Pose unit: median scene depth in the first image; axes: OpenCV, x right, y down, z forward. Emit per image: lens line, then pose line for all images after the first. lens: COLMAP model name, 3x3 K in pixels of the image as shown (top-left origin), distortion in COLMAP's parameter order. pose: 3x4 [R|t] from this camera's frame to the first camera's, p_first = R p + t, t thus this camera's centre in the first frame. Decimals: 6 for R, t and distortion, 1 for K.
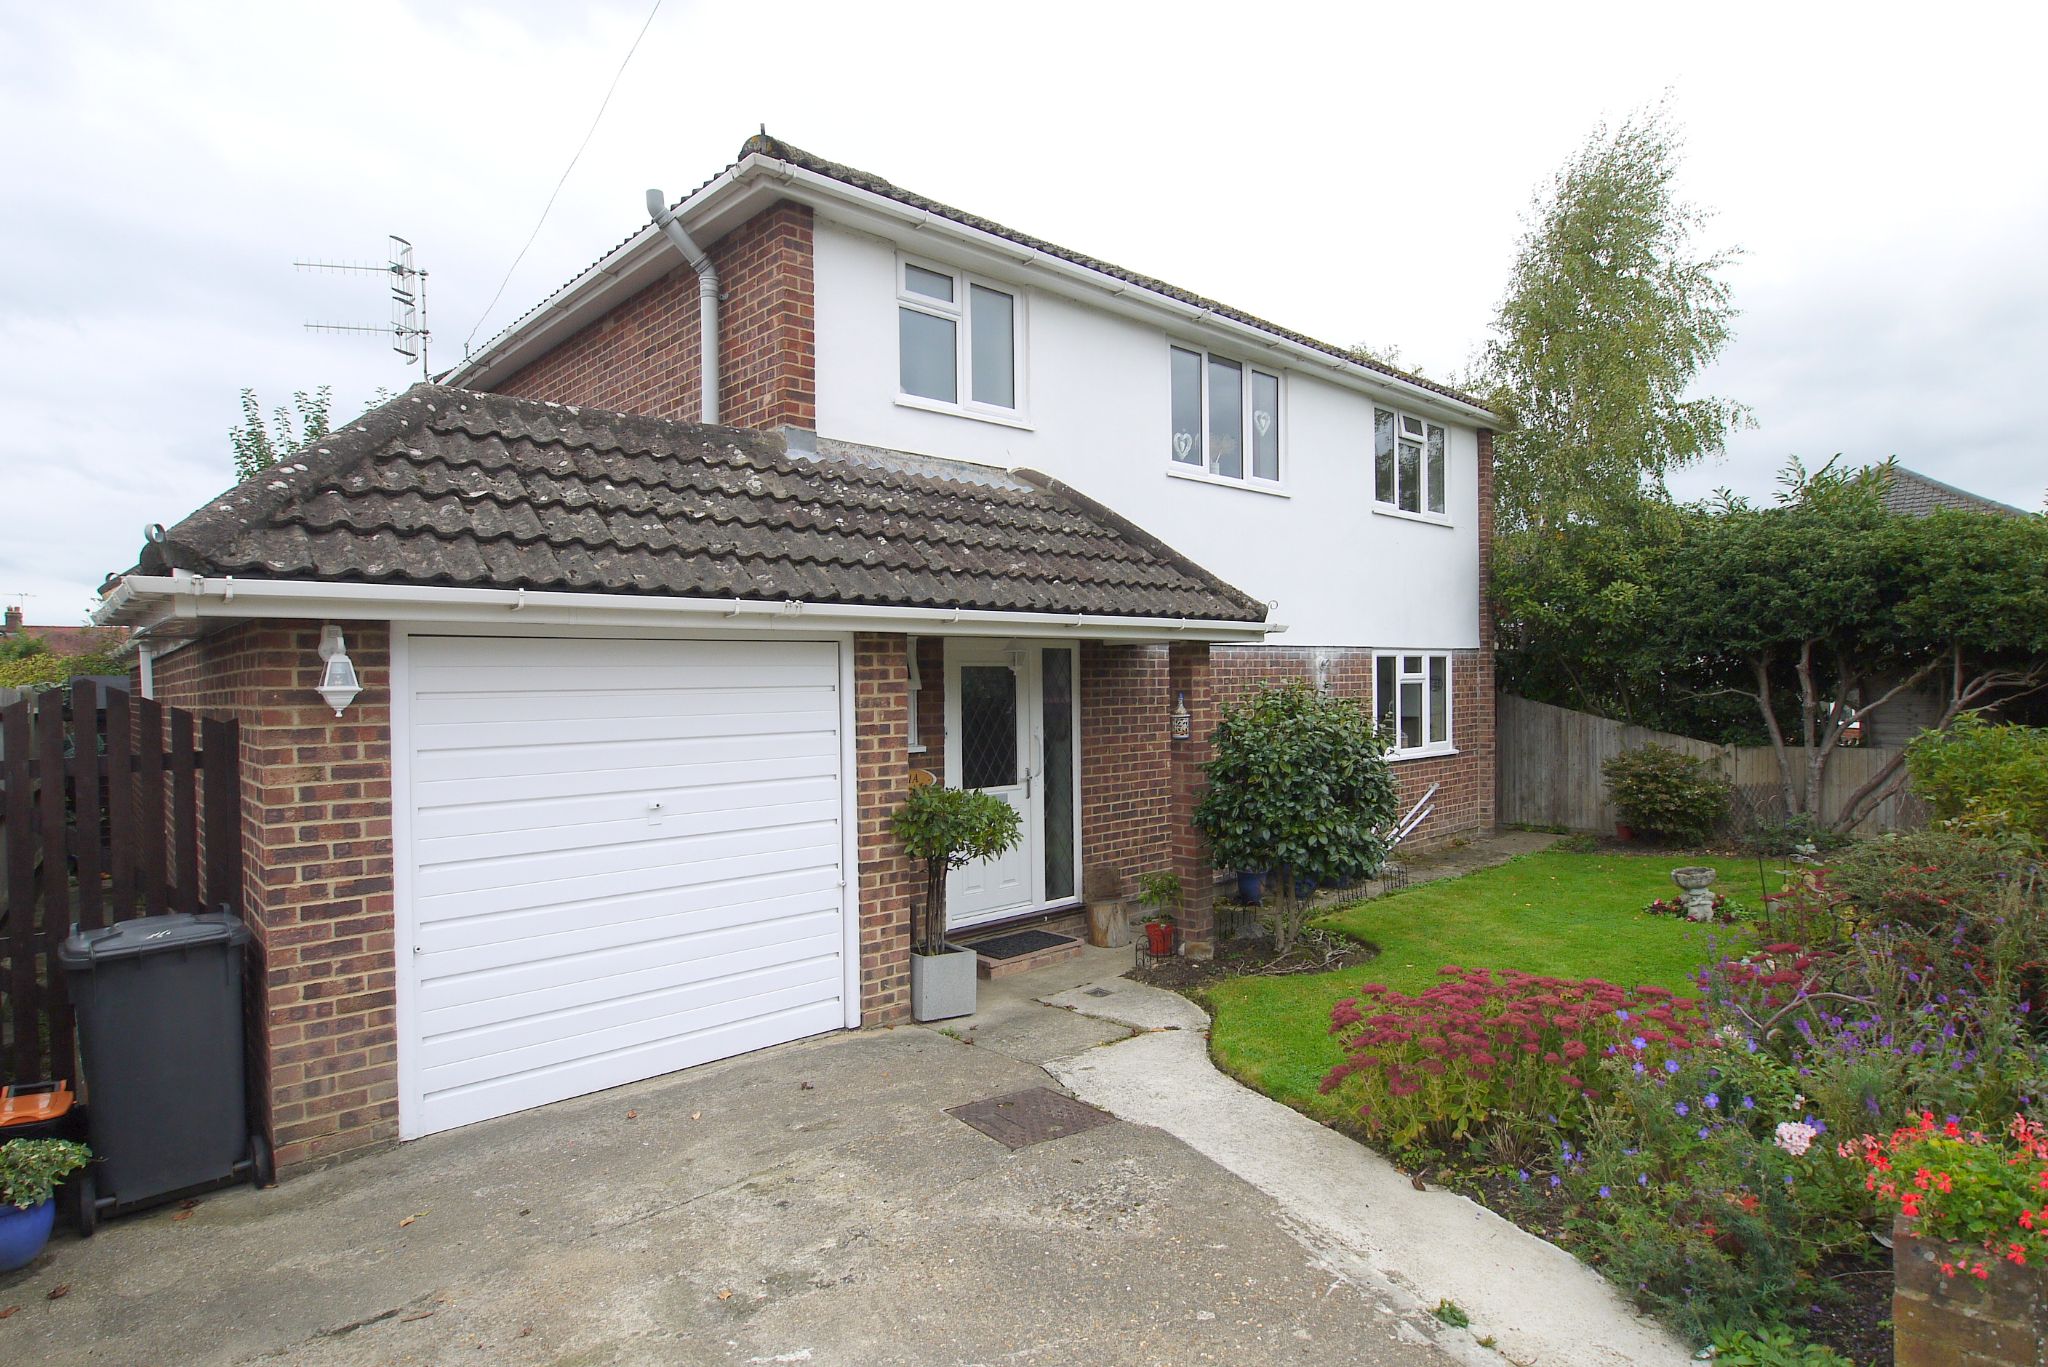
lens RADIAL K [[1083.5, 0, 1016.8], [0, 1083.5, 692.9], [0, 0, 1]] dist [-0.009659, -0.001077]
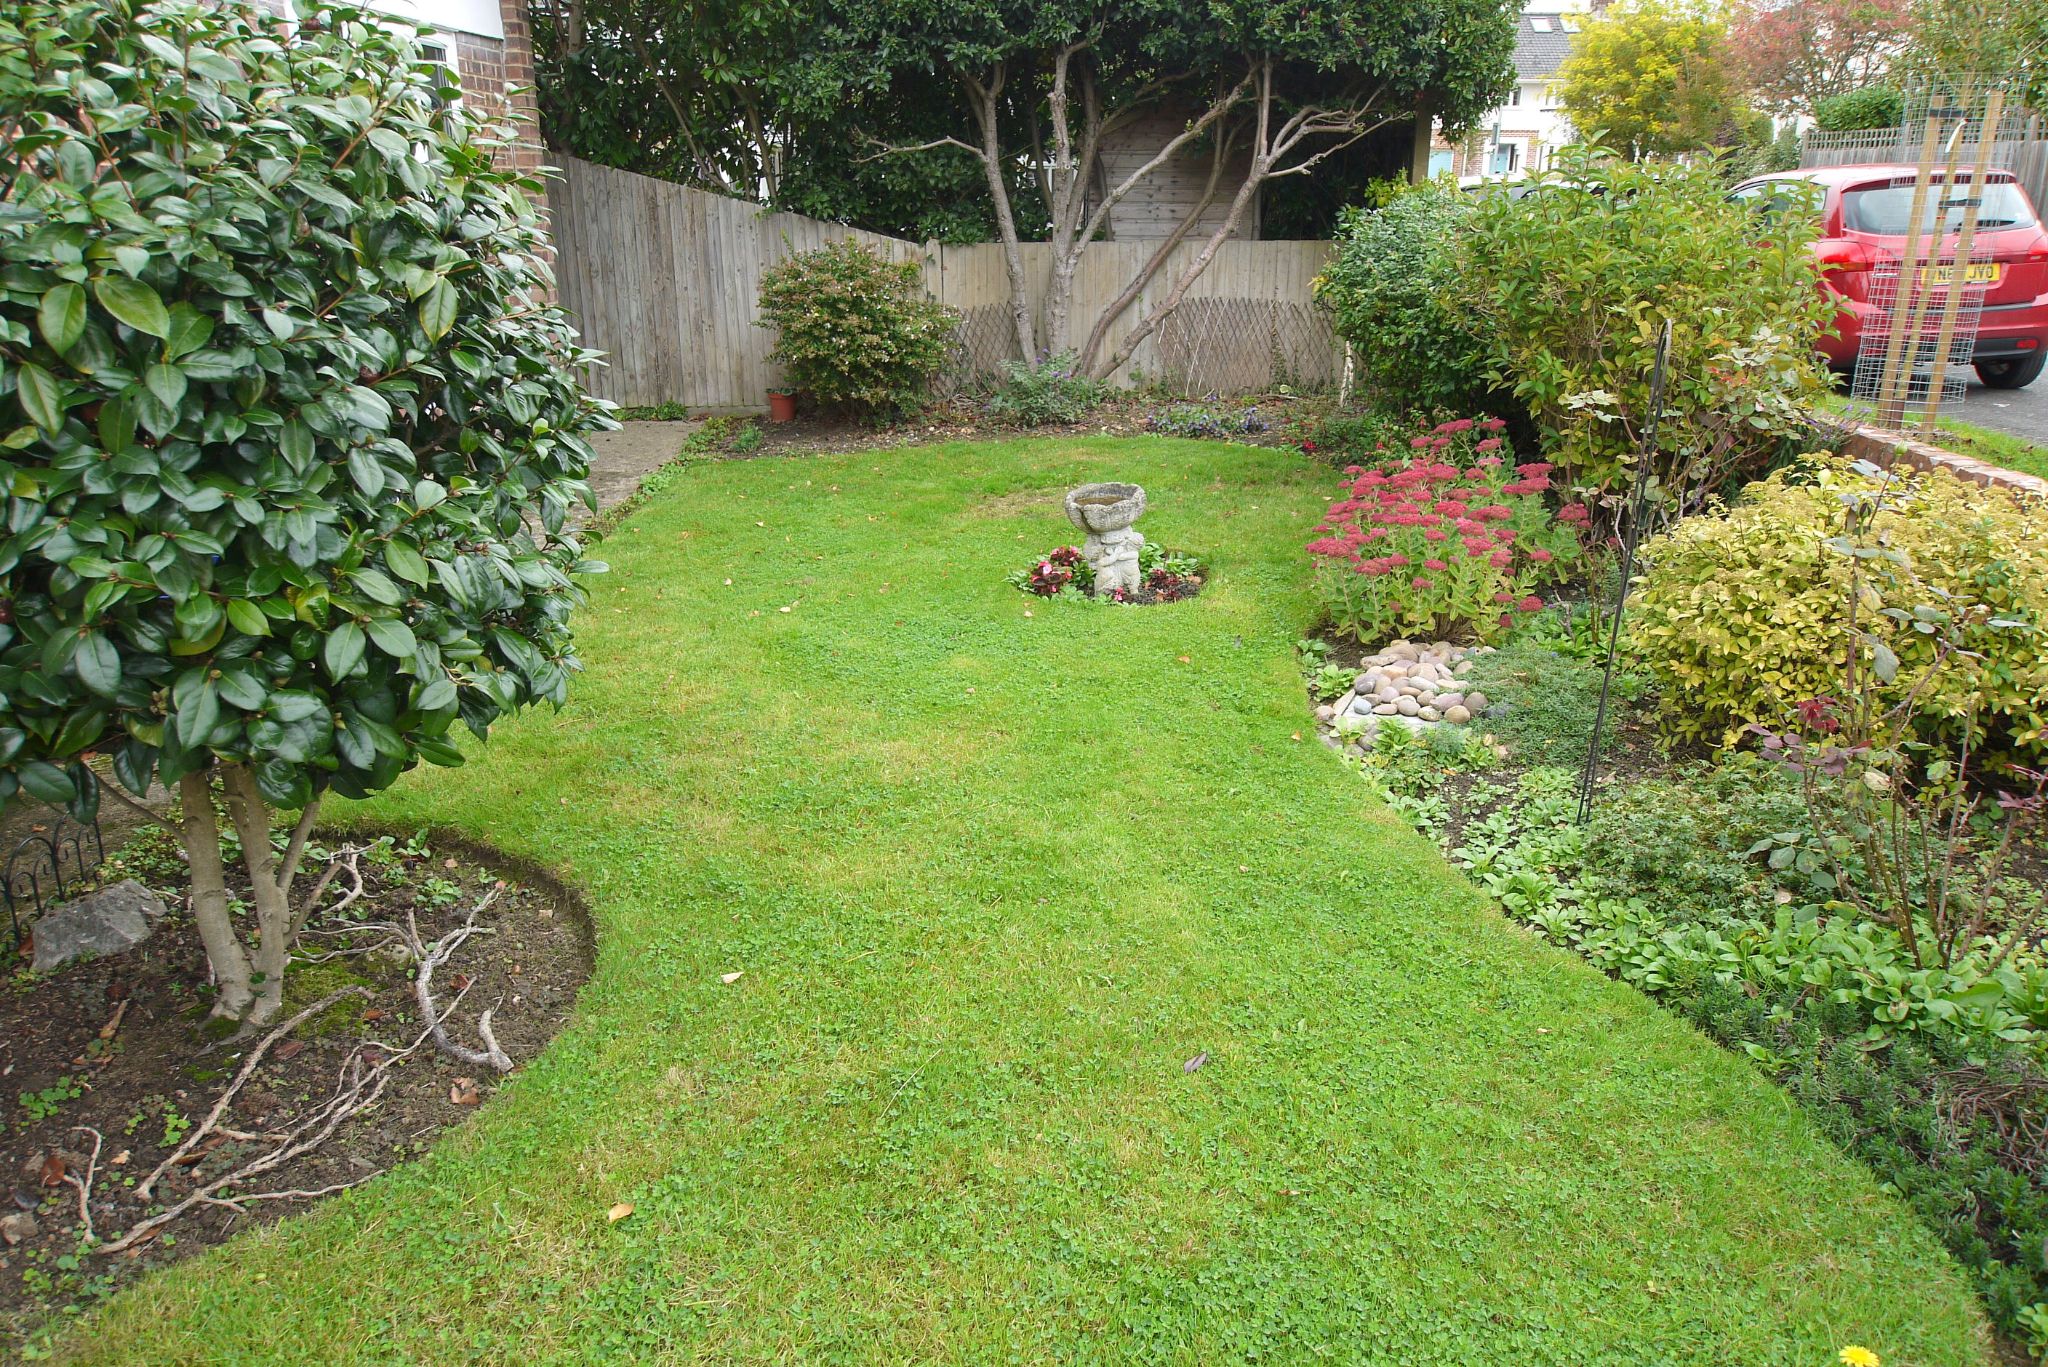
lens RADIAL K [[1434.9, 0, 1016.0], [0, 1434.9, 702.1], [0, 0, 1]] dist [-0.008289, -0.000388]
pose [[0.688043, -0.236451, 0.686067, 0.110749], [-0.001853, 0.944850, 0.327498, 0.034400], [-0.725668, -0.226604, 0.649659, 0.474502]]
